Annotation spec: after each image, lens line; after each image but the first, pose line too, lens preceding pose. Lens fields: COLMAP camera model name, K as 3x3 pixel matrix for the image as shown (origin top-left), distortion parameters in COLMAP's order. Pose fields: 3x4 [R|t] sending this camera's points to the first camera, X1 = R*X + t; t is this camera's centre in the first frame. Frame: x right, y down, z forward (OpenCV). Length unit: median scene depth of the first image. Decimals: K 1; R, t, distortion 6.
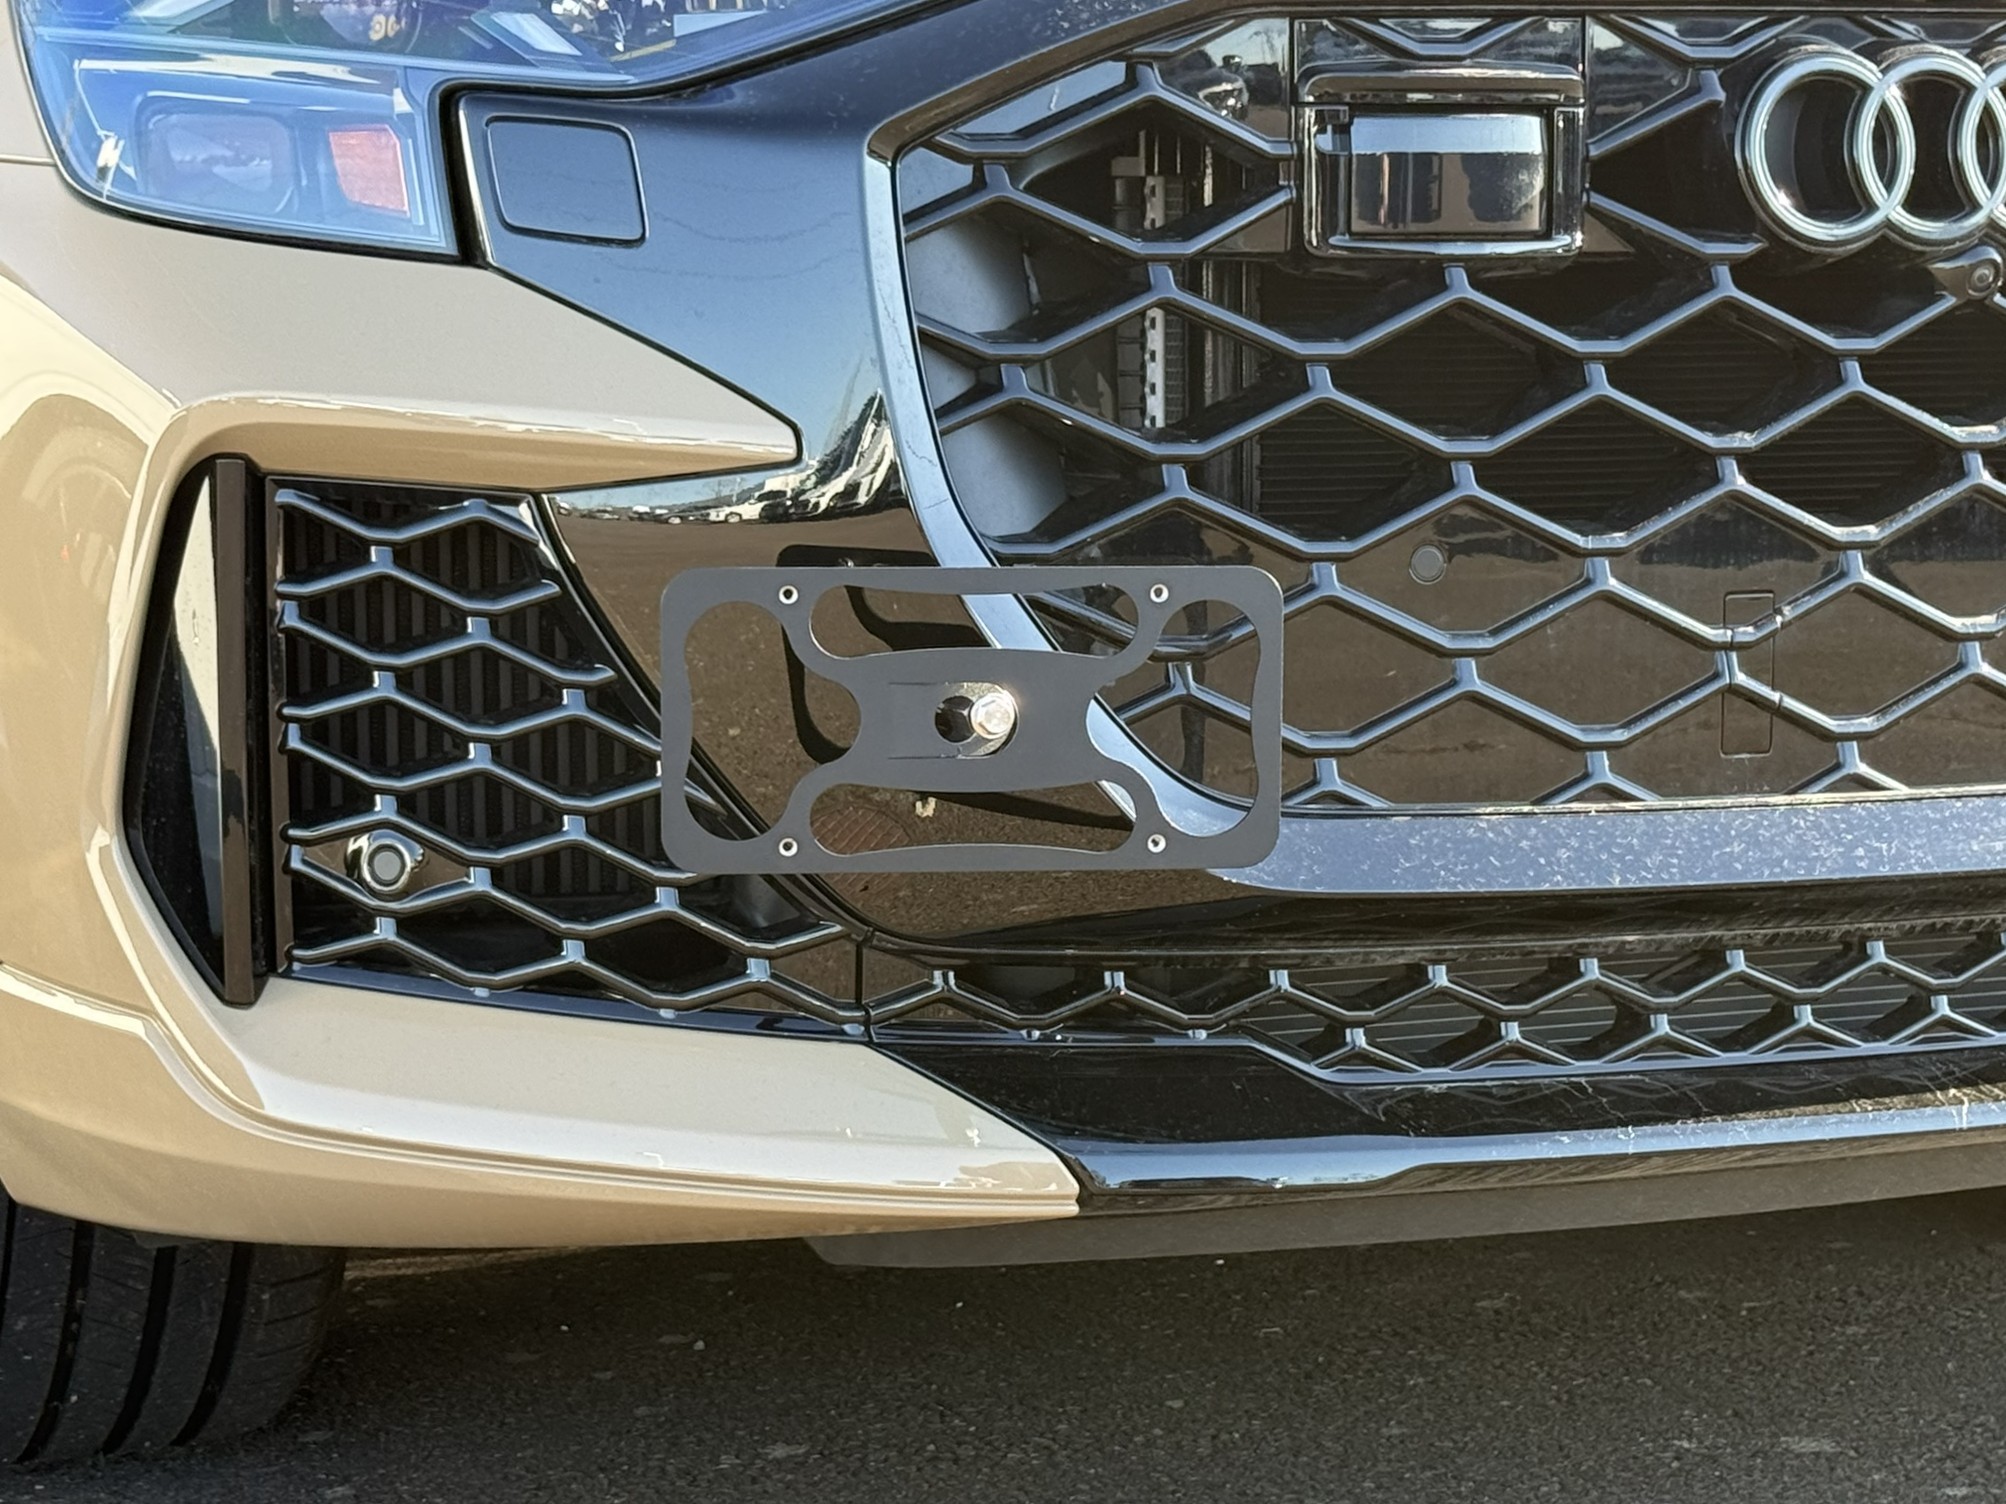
lens RADIAL K [[4368.7, 0, 1003.0], [0, 4368.7, 752.0], [0, 0, 1]] dist [0.081569, 0.514657]
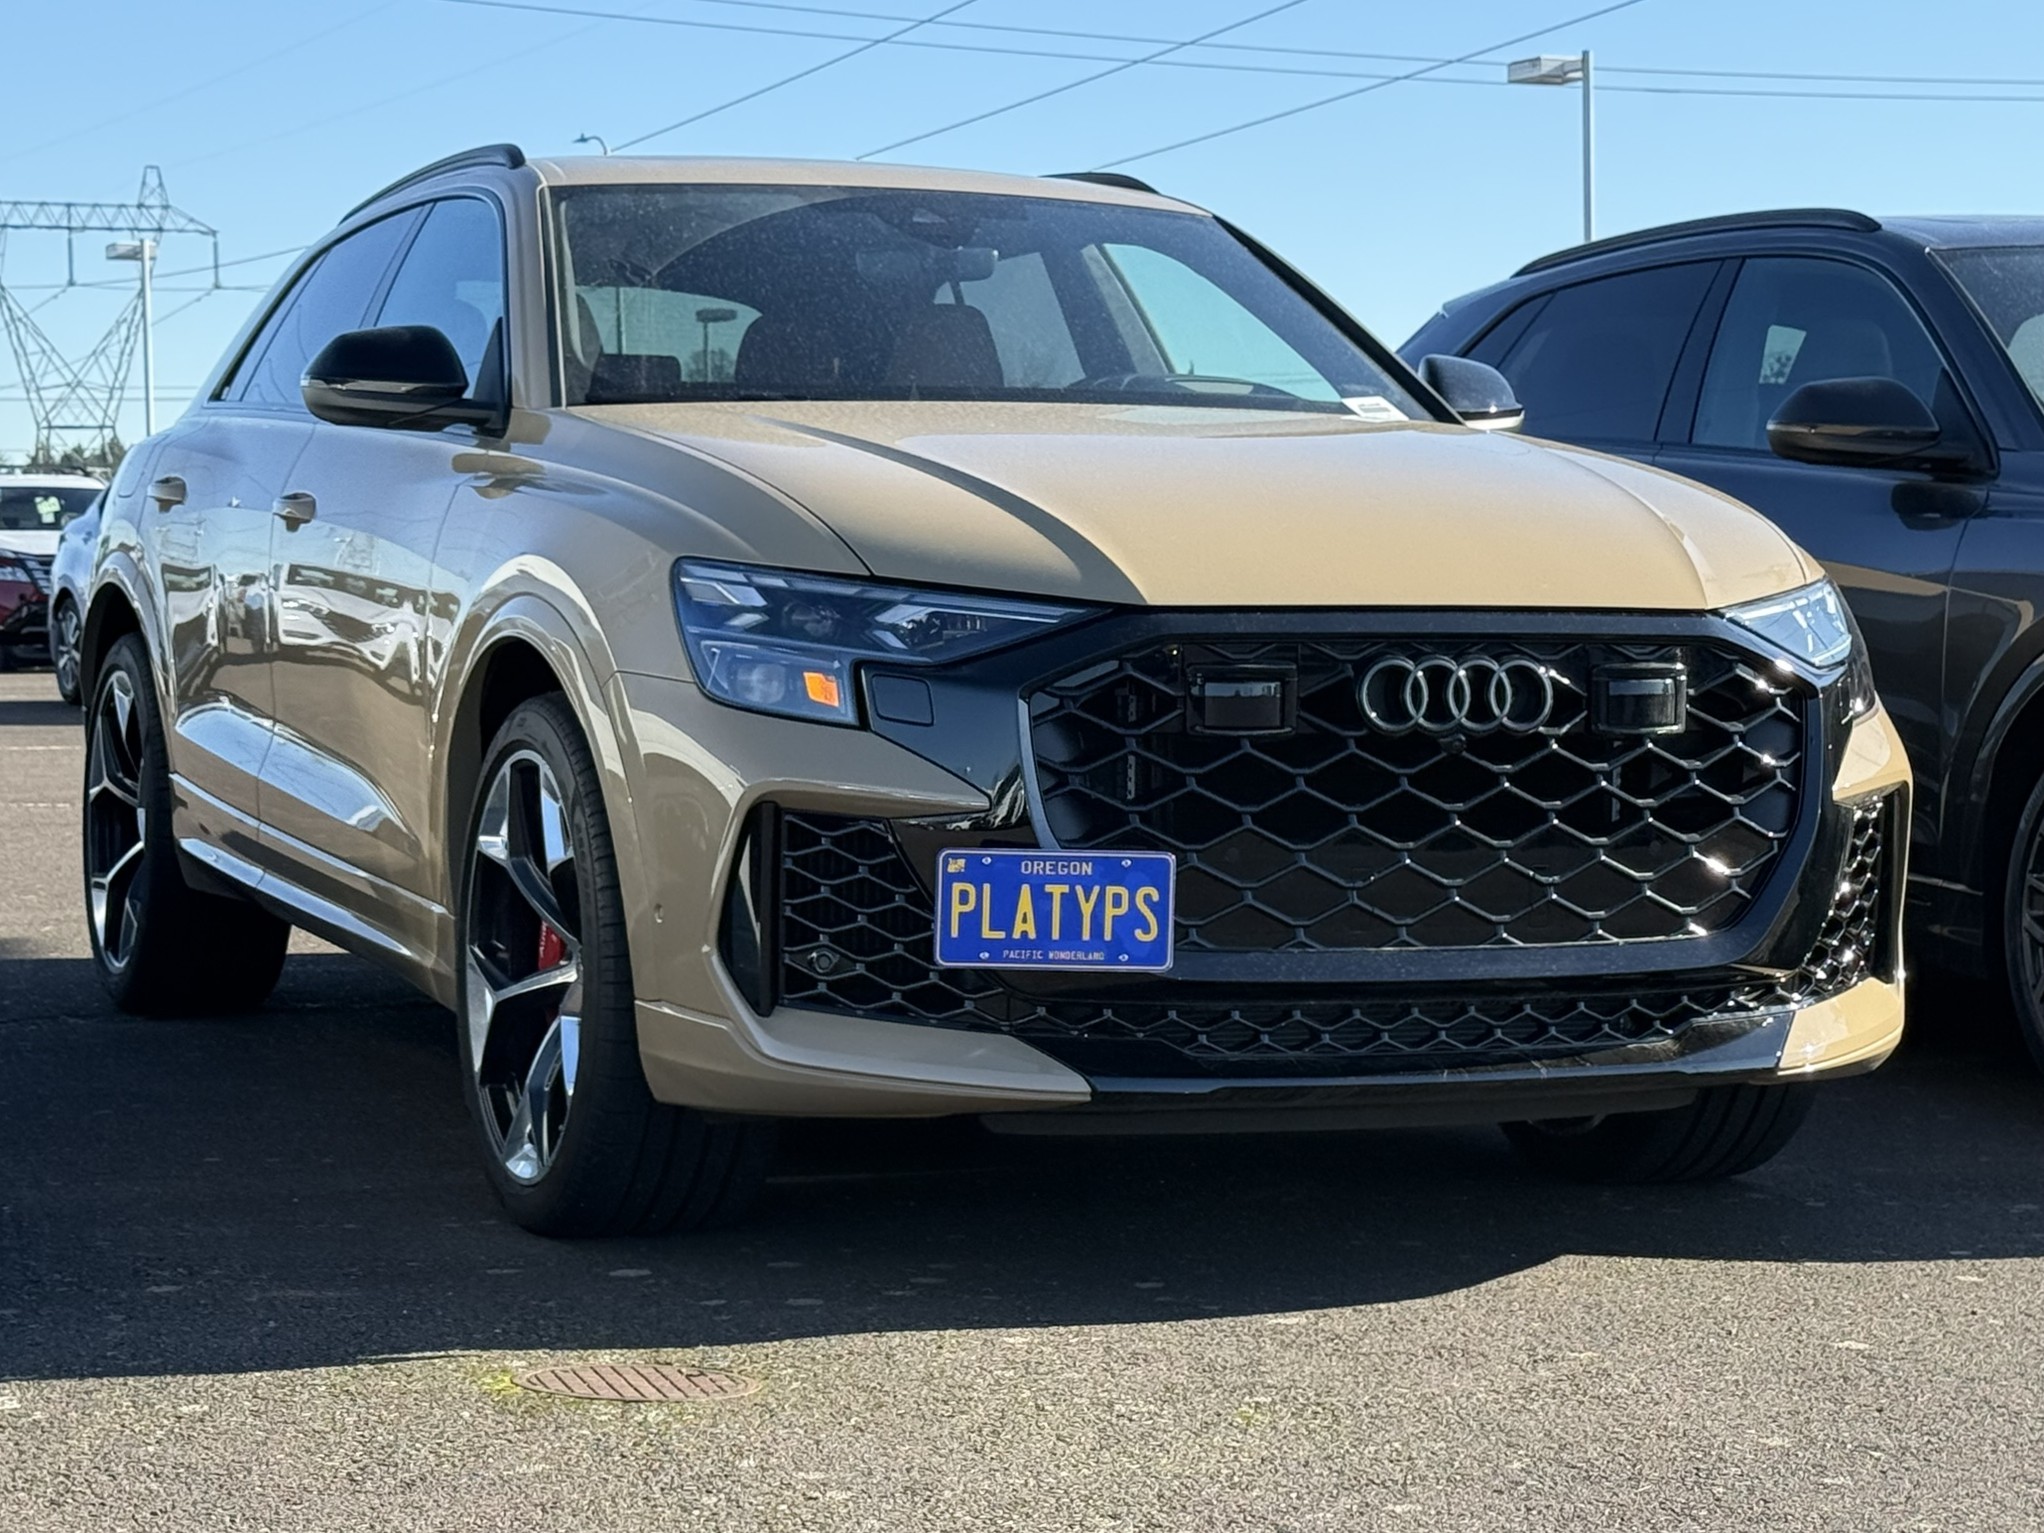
lens RADIAL K [[4451.5, 0, 1022.0], [0, 4451.5, 766.5], [0, 0, 1]] dist [0.081569, 0.514657]
pose [[0.999569, 0.022144, -0.019260, 0.022375], [-0.022987, 0.998736, -0.044692, 0.025506], [0.018246, 0.045116, 0.998815, -1.609882]]
